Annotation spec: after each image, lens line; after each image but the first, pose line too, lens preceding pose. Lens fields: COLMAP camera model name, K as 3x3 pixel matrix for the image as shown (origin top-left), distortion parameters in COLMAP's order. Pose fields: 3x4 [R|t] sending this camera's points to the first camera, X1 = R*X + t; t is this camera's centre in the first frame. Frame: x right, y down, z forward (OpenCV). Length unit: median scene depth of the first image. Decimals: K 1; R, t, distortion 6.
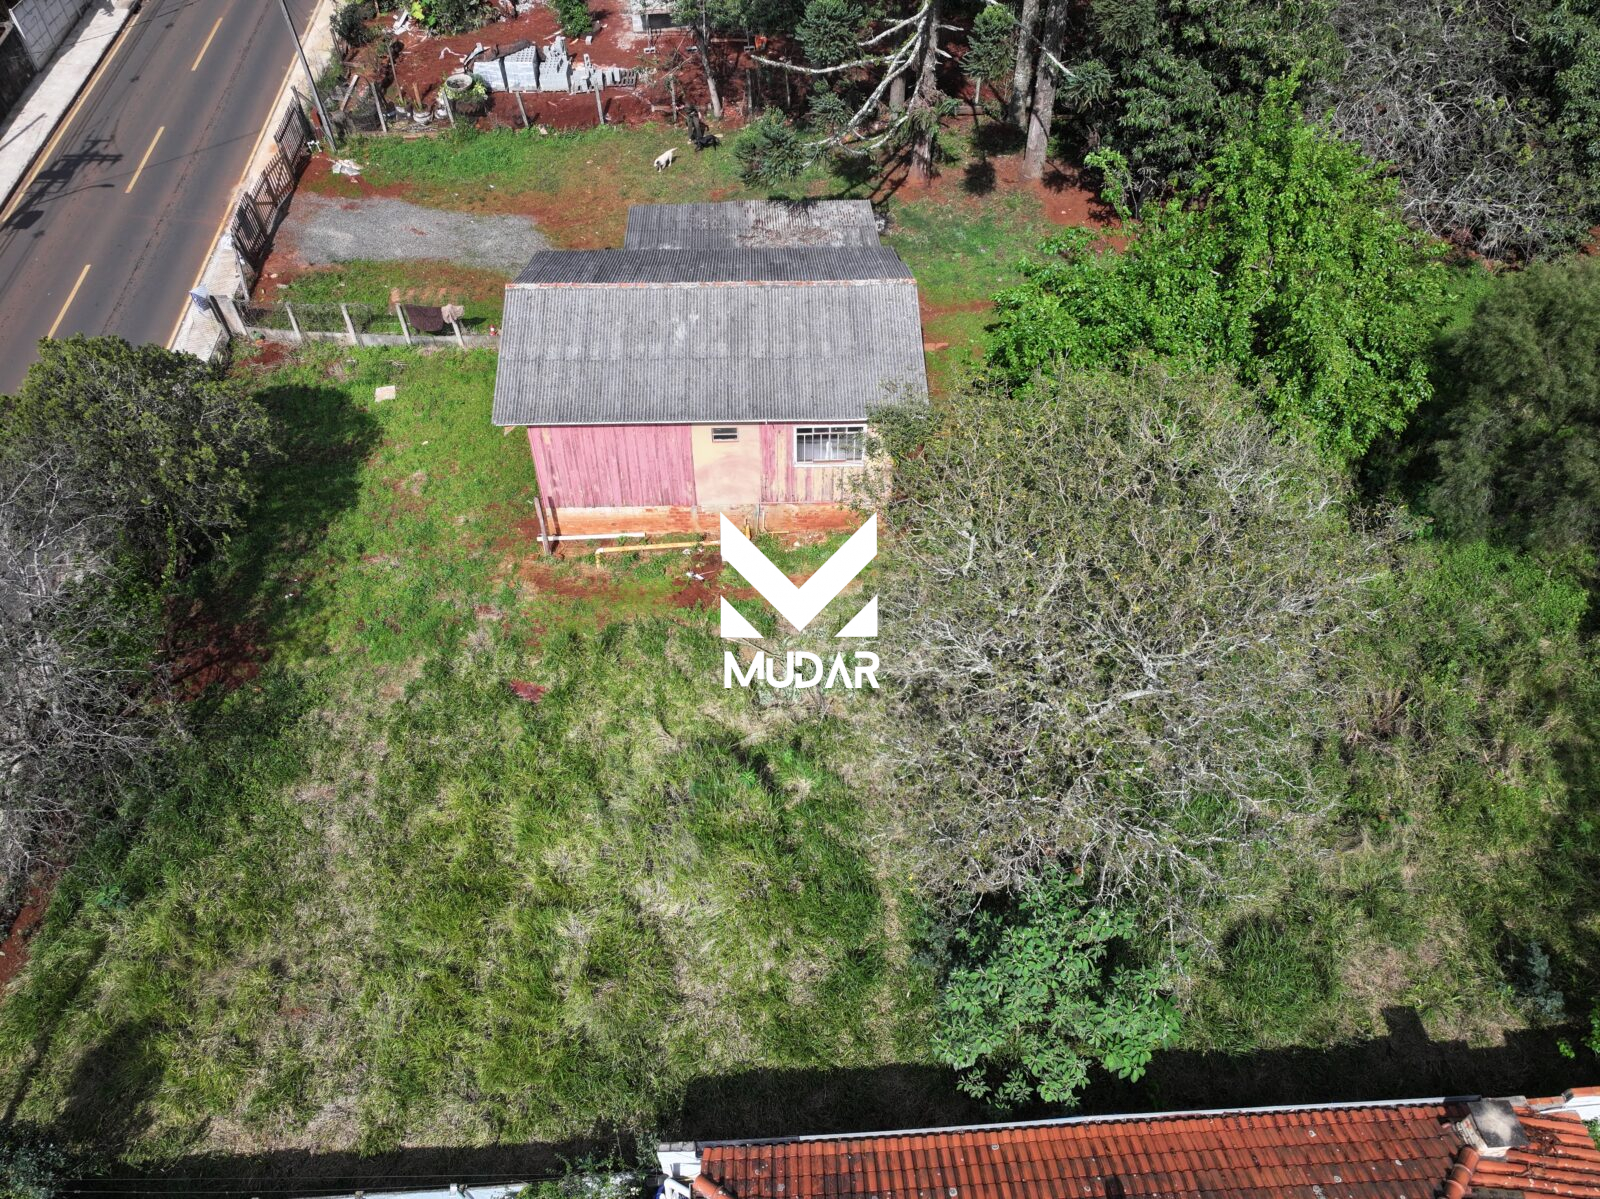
lens RADIAL K [[1130.7, 0, 801.7], [0, 1130.7, 595.8], [0, 0, 1]] dist [-0.003517, 0.021453]
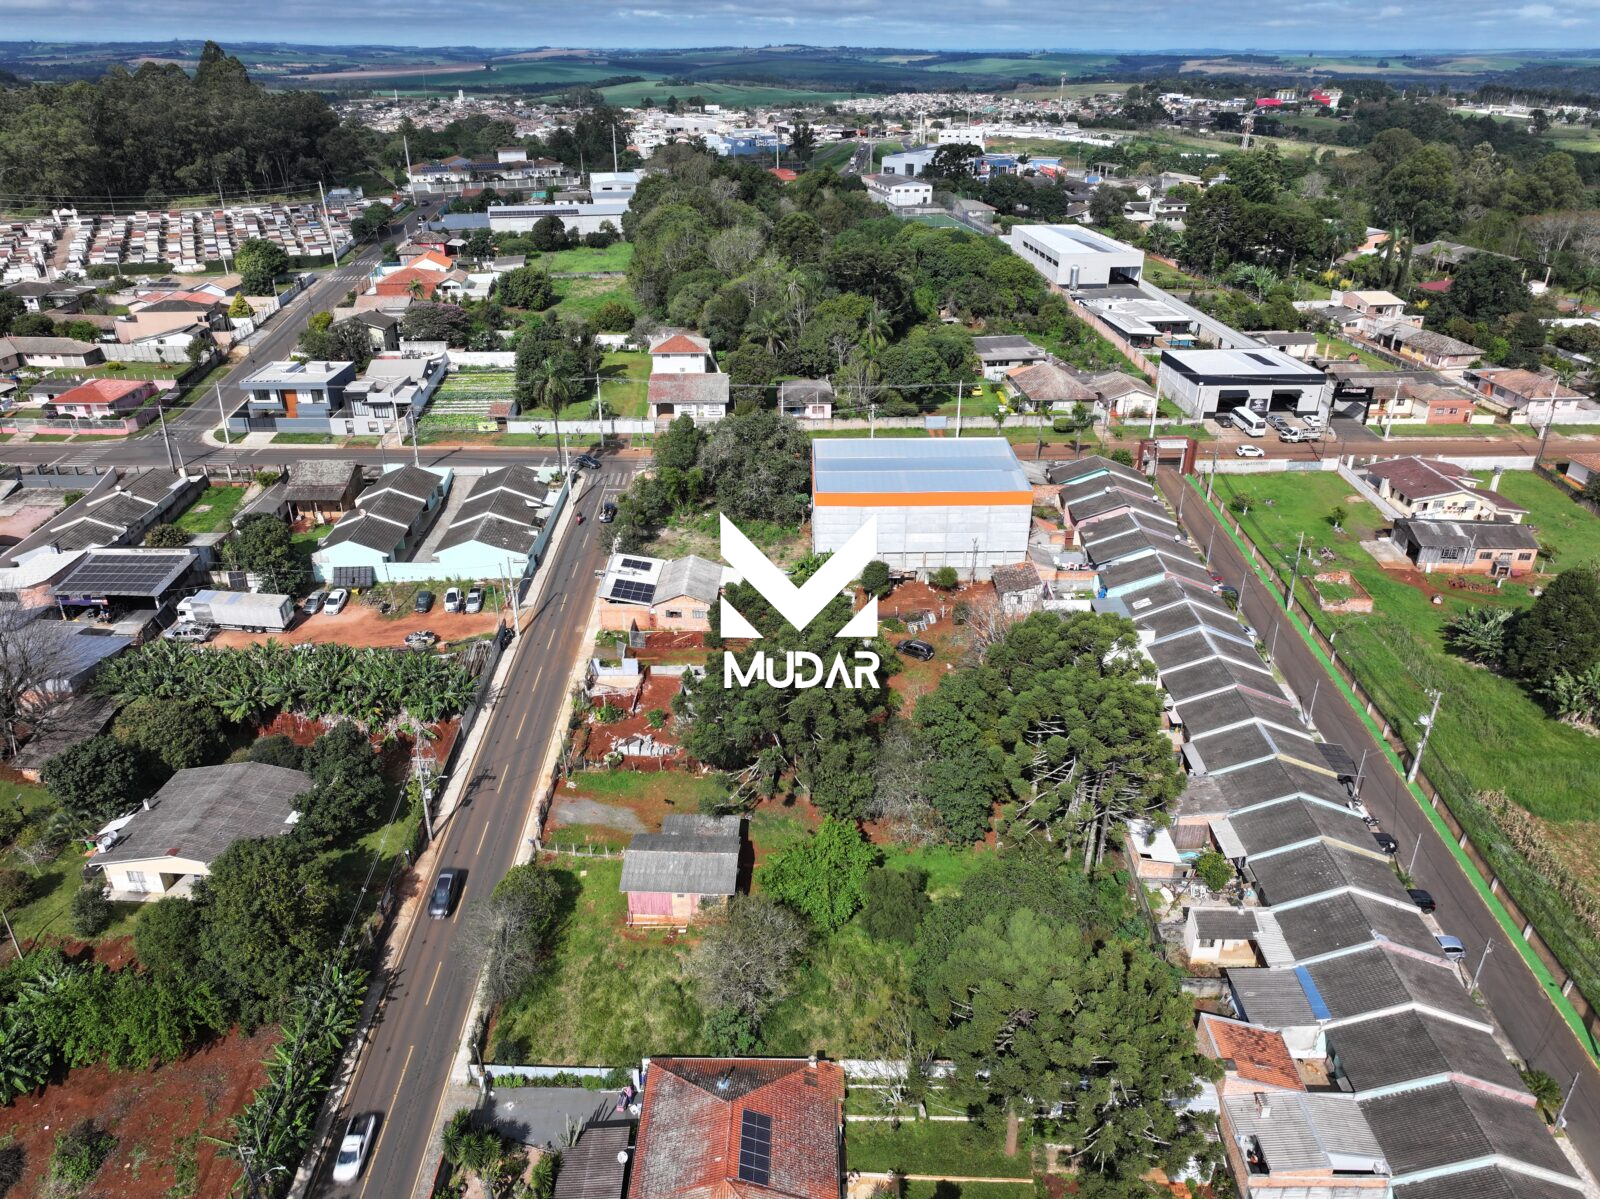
lens RADIAL K [[1128.1, 0, 801.9], [0, 1128.1, 599.8], [0, 0, 1]] dist [0.001129, 0.012516]
pose [[0.997332, 0.032554, -0.065340, 0.525789], [-0.052175, 0.943888, -0.326118, 0.121277], [0.051057, 0.328657, 0.943068, -2.715051]]
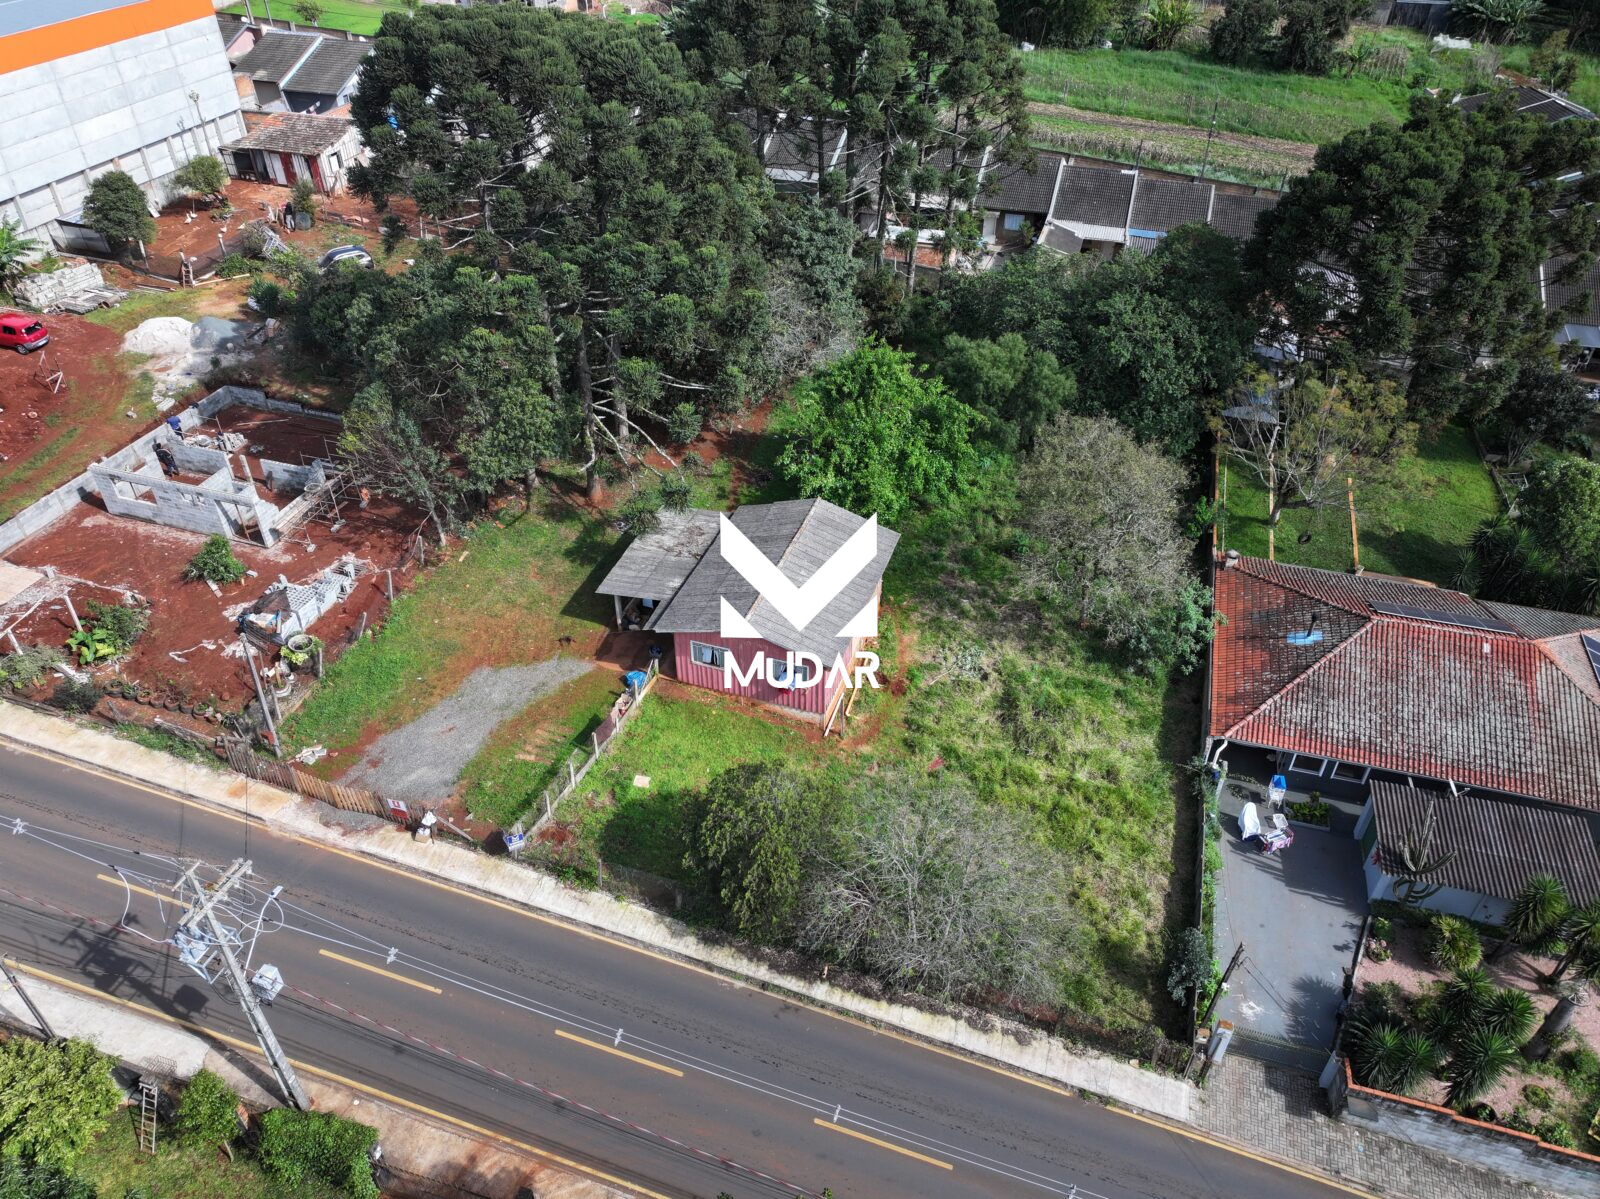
lens RADIAL K [[1128.1, 0, 801.9], [0, 1128.1, 599.8], [0, 0, 1]] dist [0.001129, 0.012516]
pose [[0.348726, -0.569217, 0.744568, -1.425824], [0.665273, 0.709919, 0.231141, -0.623611], [-0.660152, 0.414737, 0.626252, -0.076801]]
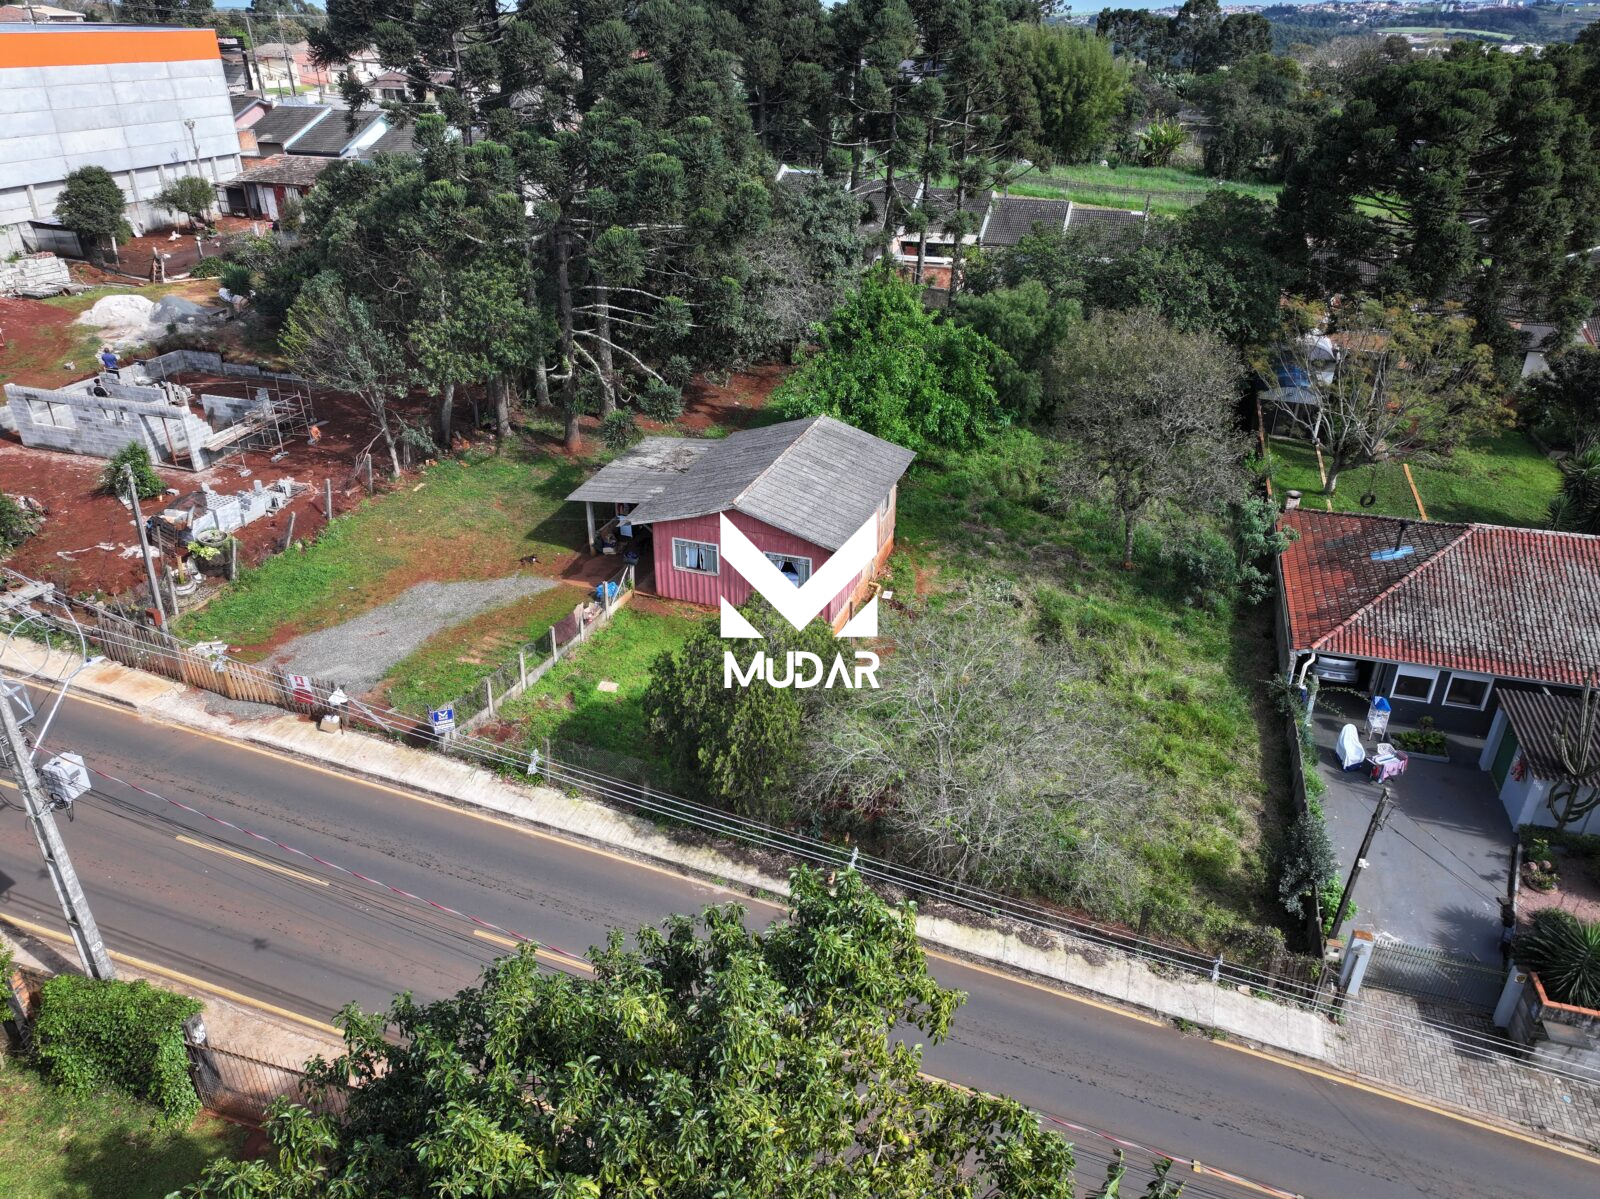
lens RADIAL K [[1130.7, 0, 801.7], [0, 1130.7, 595.8], [0, 0, 1]] dist [-0.003517, 0.021453]
pose [[0.352234, -0.433423, 0.829503, -1.426803], [0.664588, 0.739882, 0.104389, -0.282841], [-0.658979, 0.514508, 0.548659, 0.261502]]
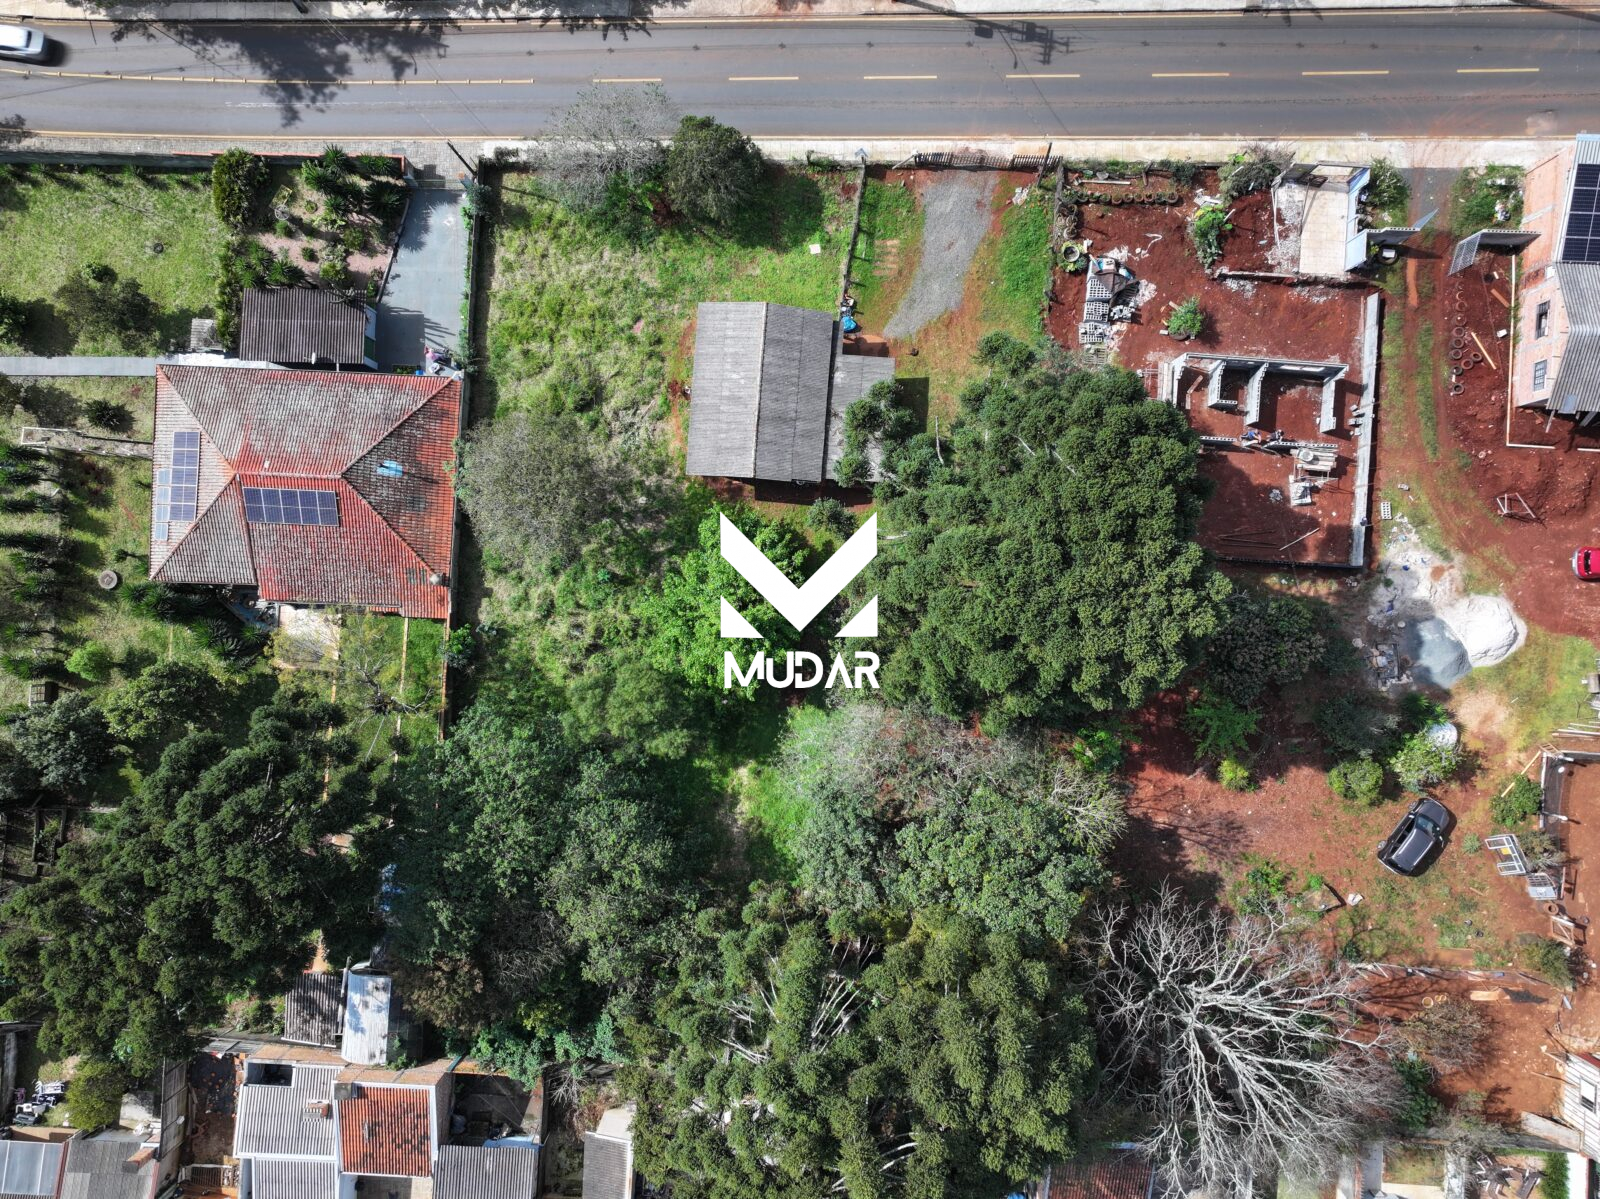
lens RADIAL K [[1128.1, 0, 801.9], [0, 1128.1, 599.8], [0, 0, 1]] dist [0.001129, 0.012516]
pose [[-0.110050, 0.993915, -0.004594, 0.359943], [-0.708859, -0.075246, 0.701325, -2.041249], [0.696712, 0.080437, 0.712827, -0.570331]]
